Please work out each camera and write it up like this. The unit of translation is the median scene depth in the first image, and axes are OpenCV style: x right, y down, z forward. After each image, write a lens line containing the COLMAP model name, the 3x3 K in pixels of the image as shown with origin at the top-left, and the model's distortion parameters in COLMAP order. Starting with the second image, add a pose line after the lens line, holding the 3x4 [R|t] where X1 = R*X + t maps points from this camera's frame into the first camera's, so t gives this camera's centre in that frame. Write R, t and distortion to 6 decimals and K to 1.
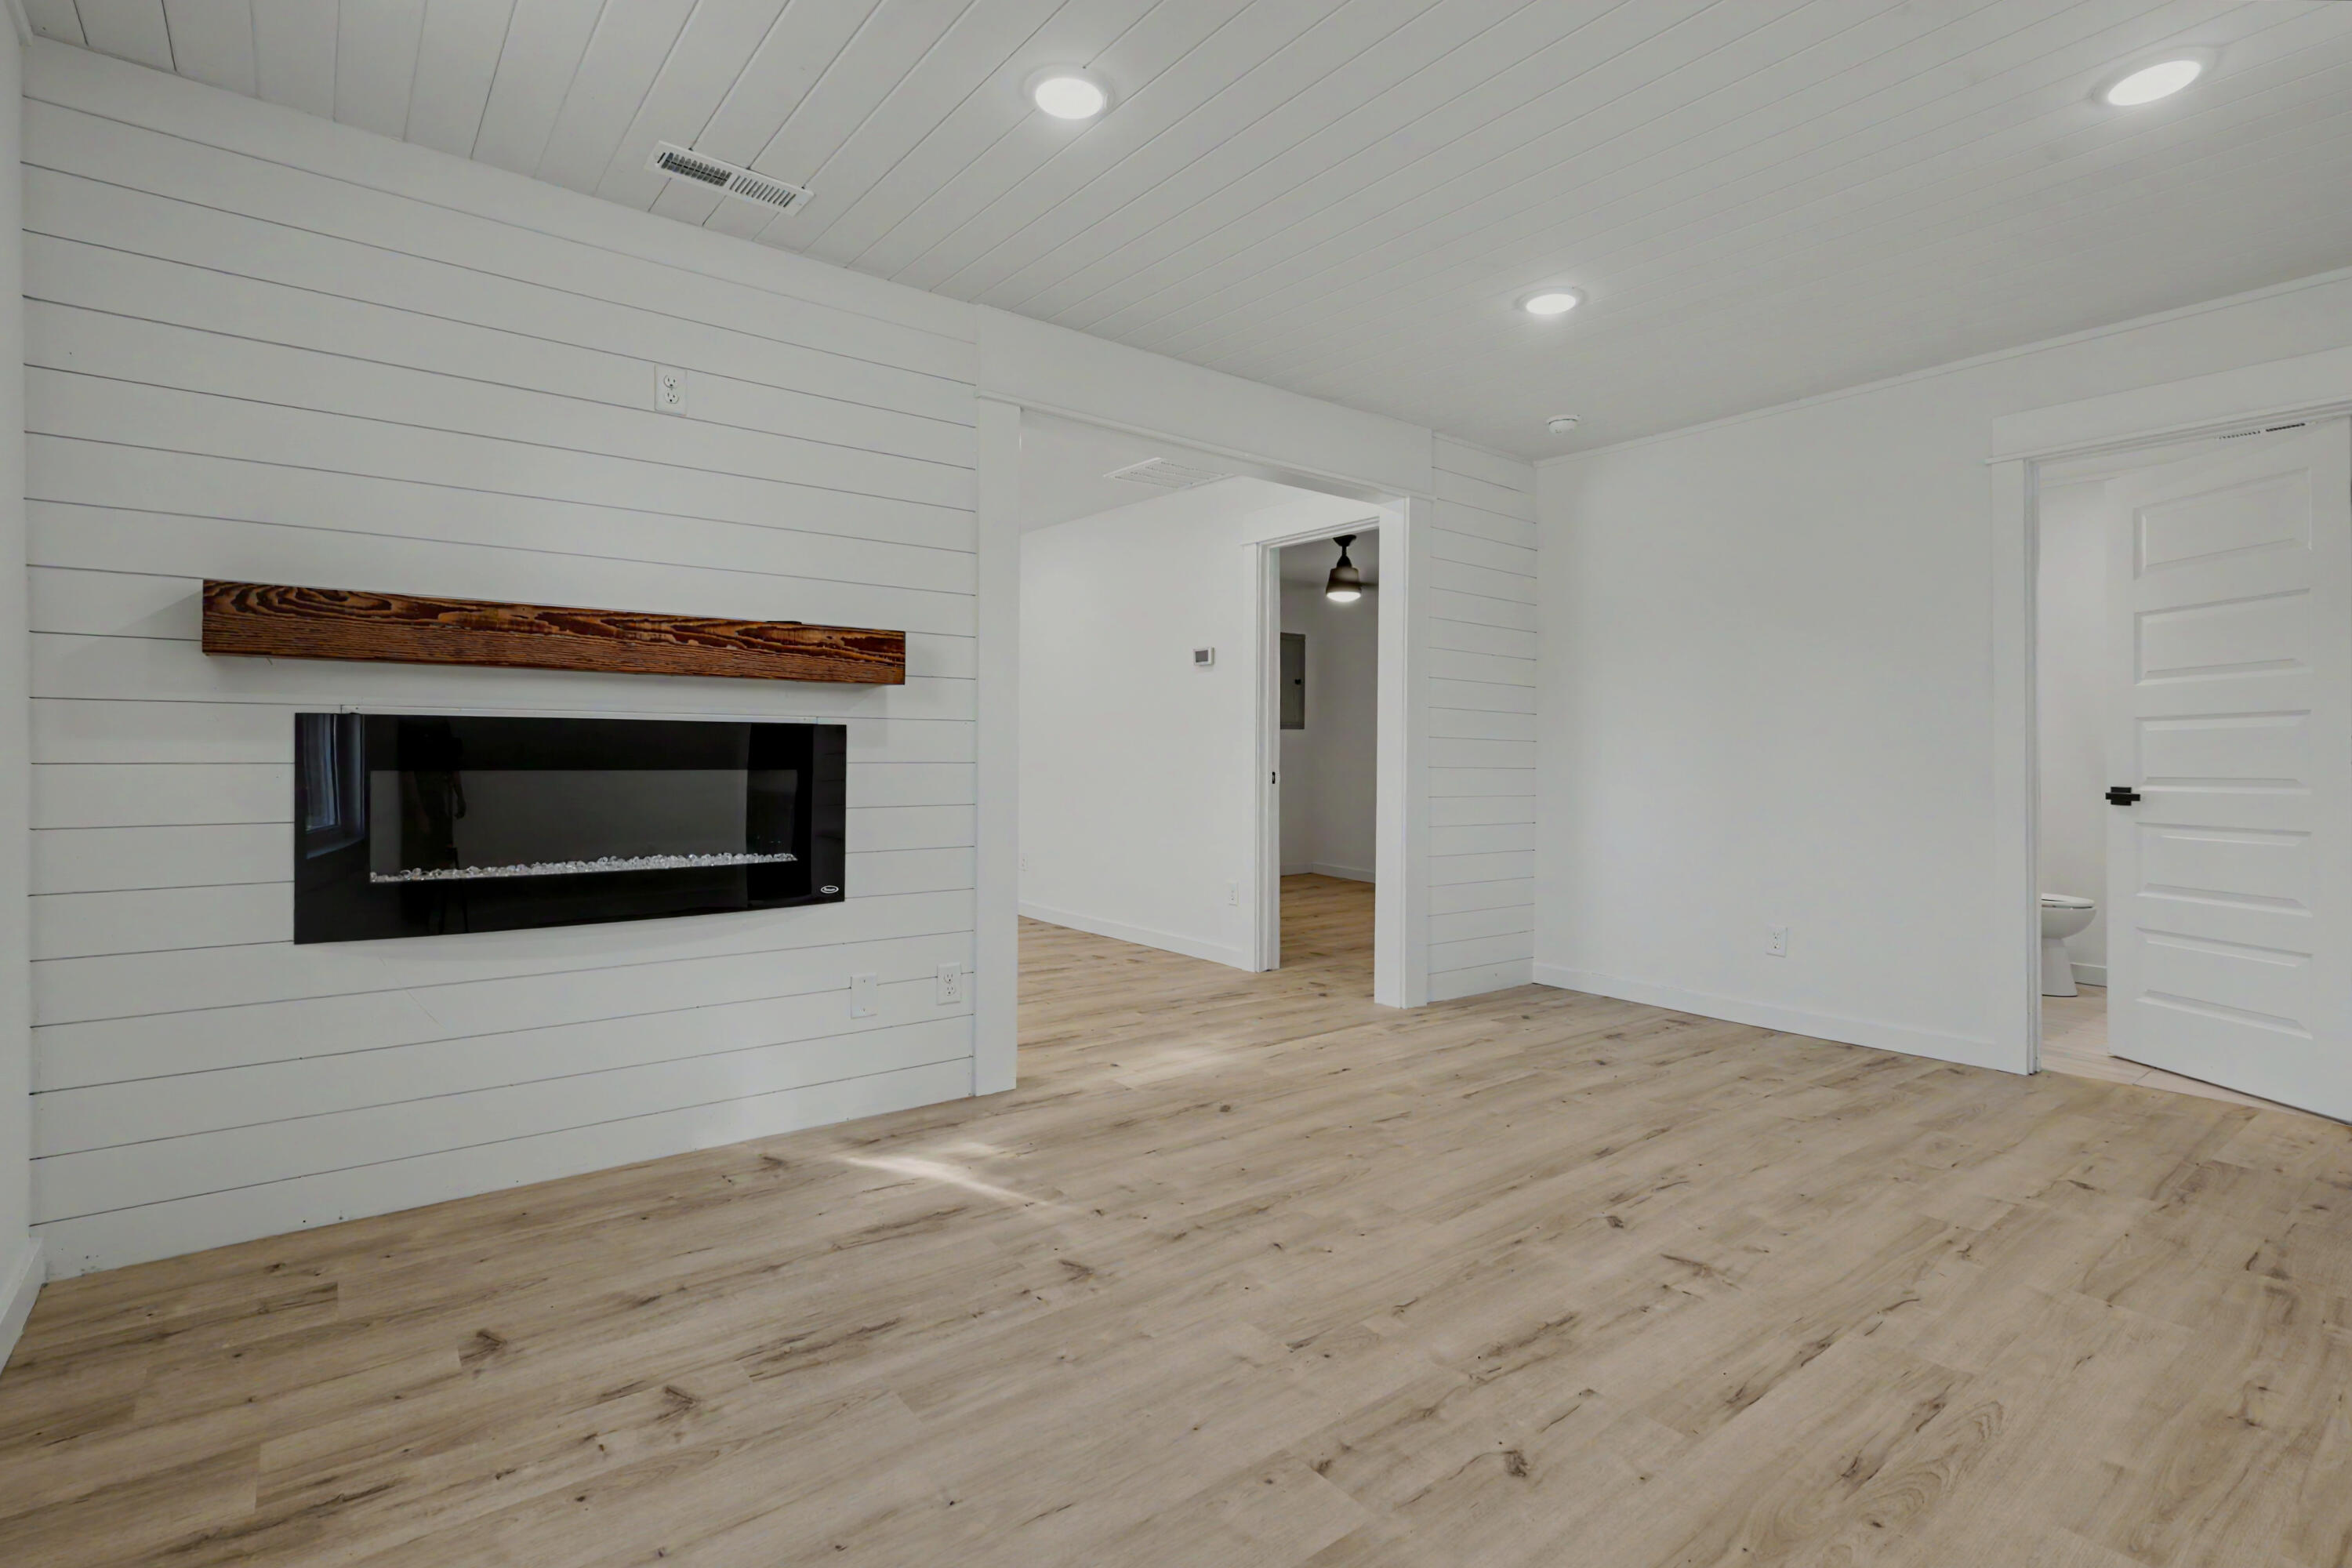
lens RADIAL K [[1106.3, 0, 1172.2], [0, 1106.3, 781.9], [0, 0, 1]] dist [-0.002996, 0.000444]
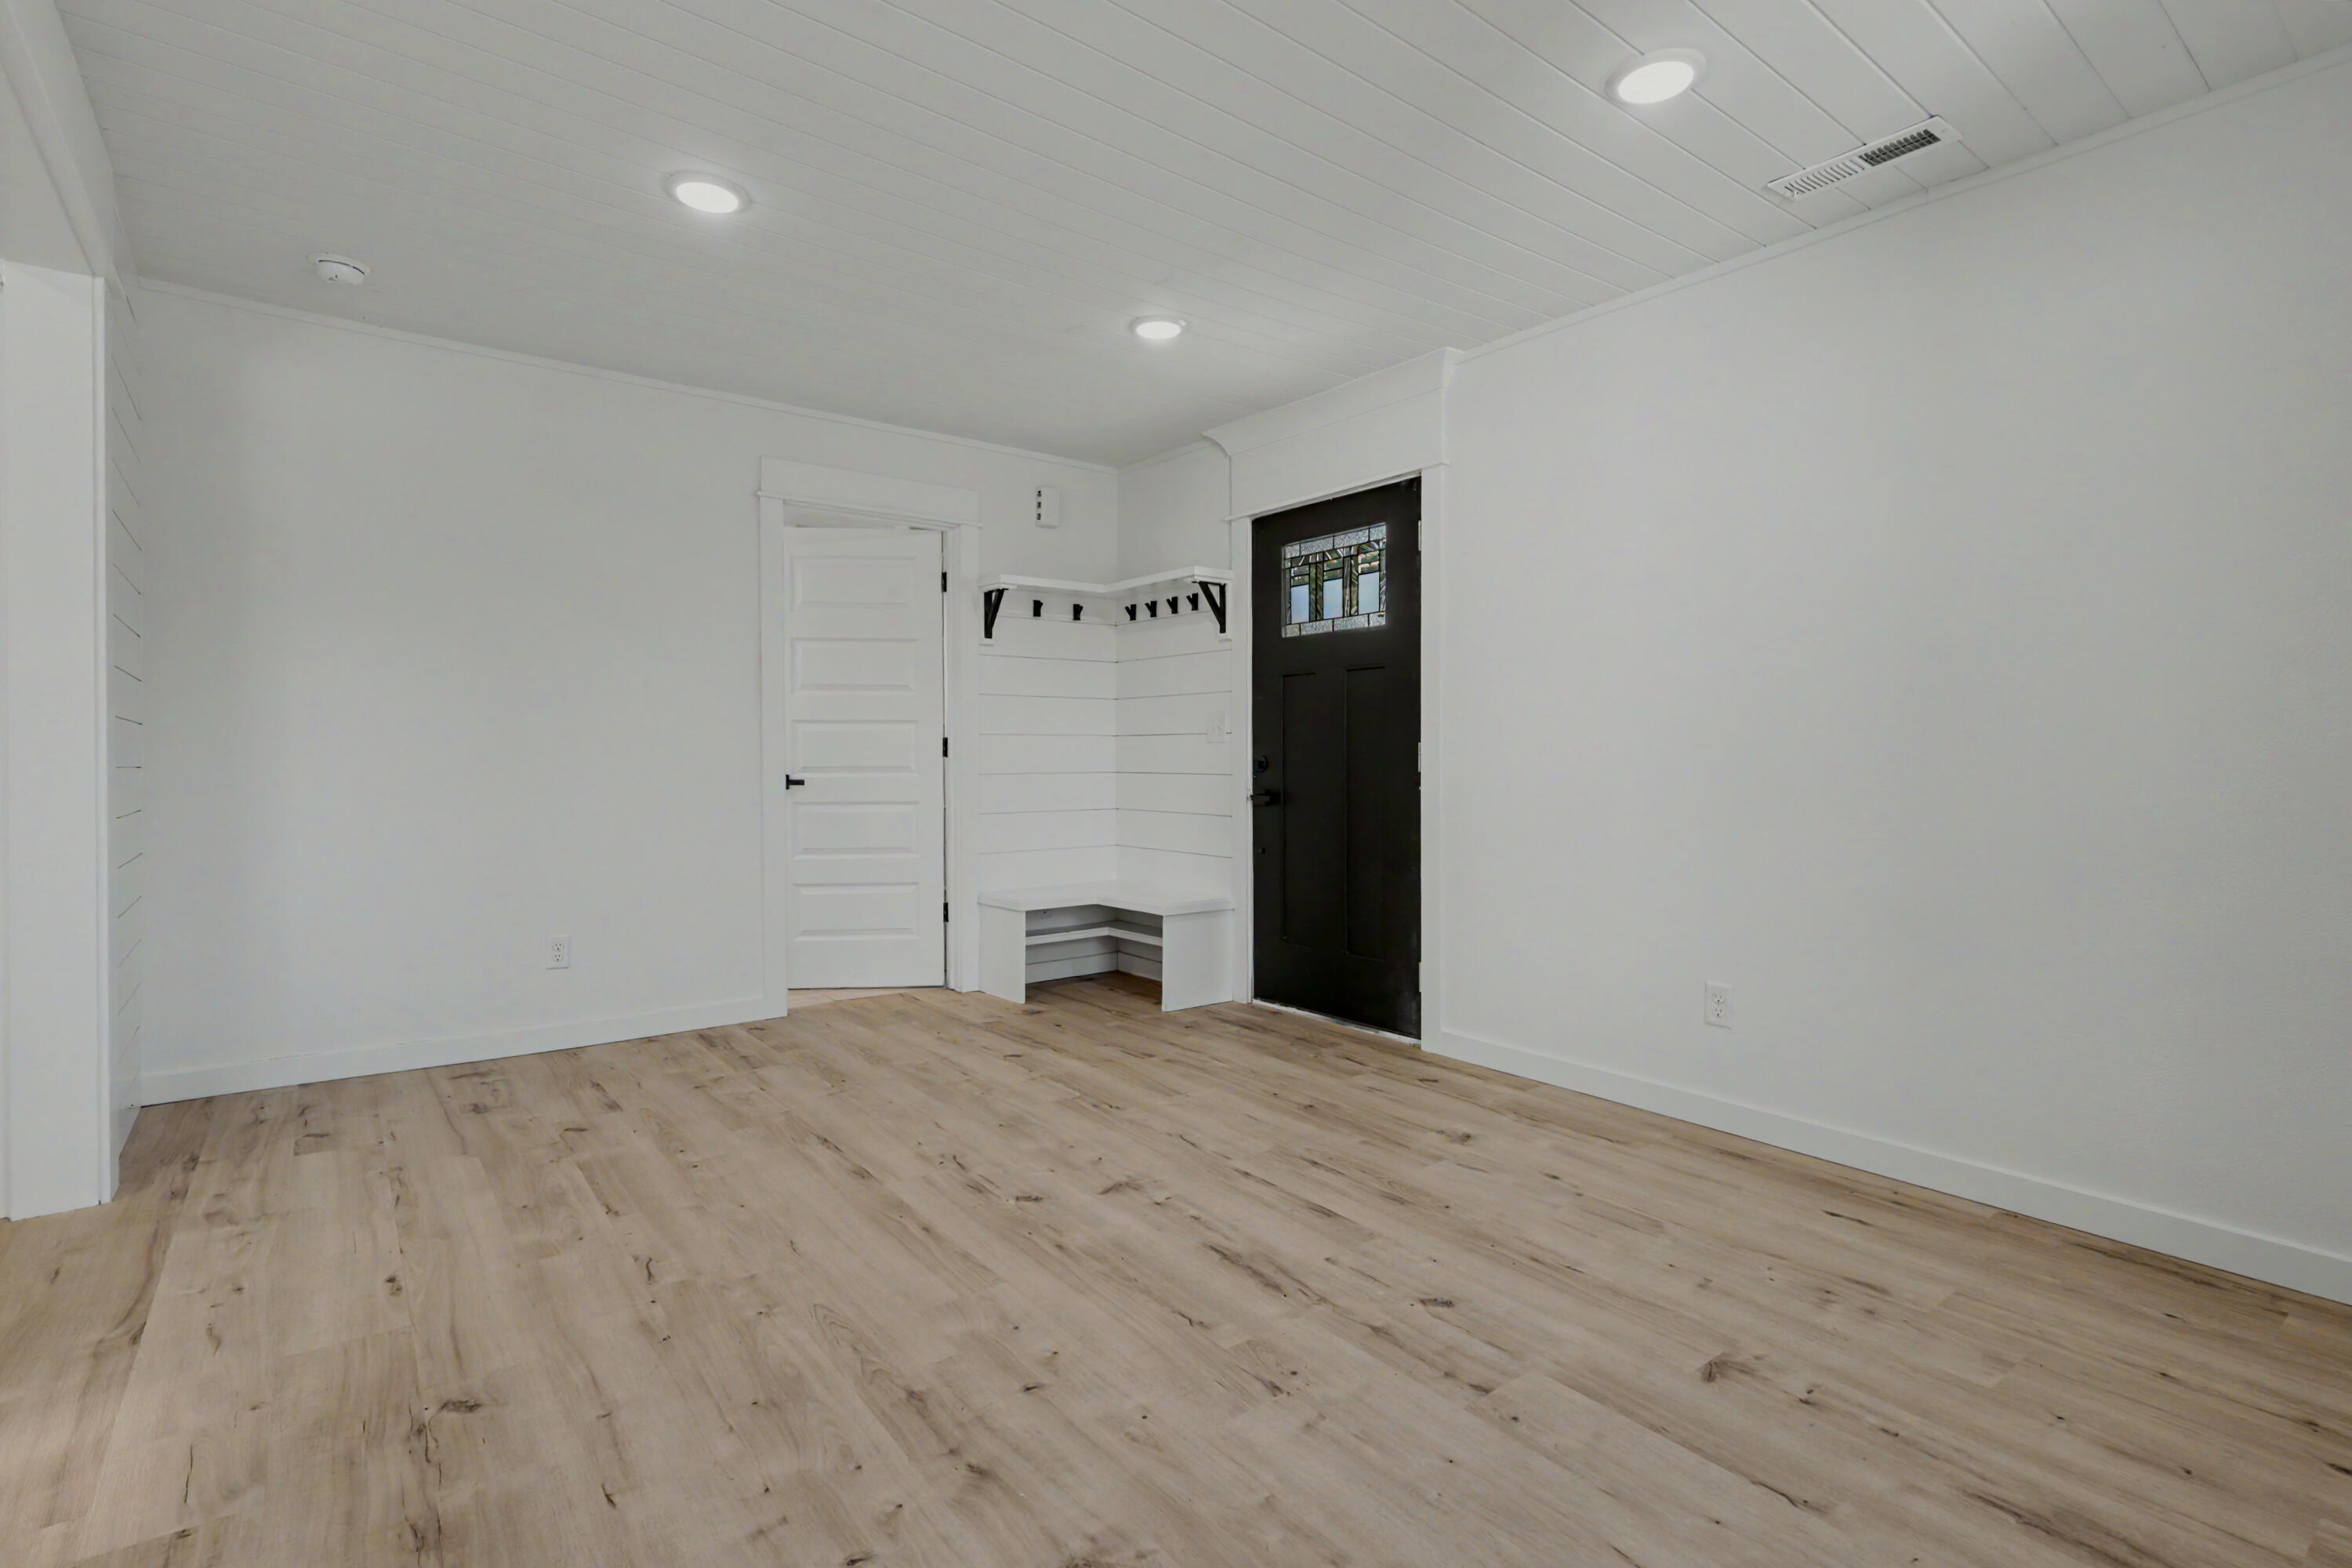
lens RADIAL K [[1110.4, 0, 1182.9], [0, 1110.4, 785.4], [0, 0, 1]] dist [-0.000098, 0.000585]
pose [[-0.005759, -0.030544, 0.999517, -0.632135], [0.016688, 0.999391, 0.030636, -0.022736], [-0.999844, 0.016857, -0.005246, 0.842761]]
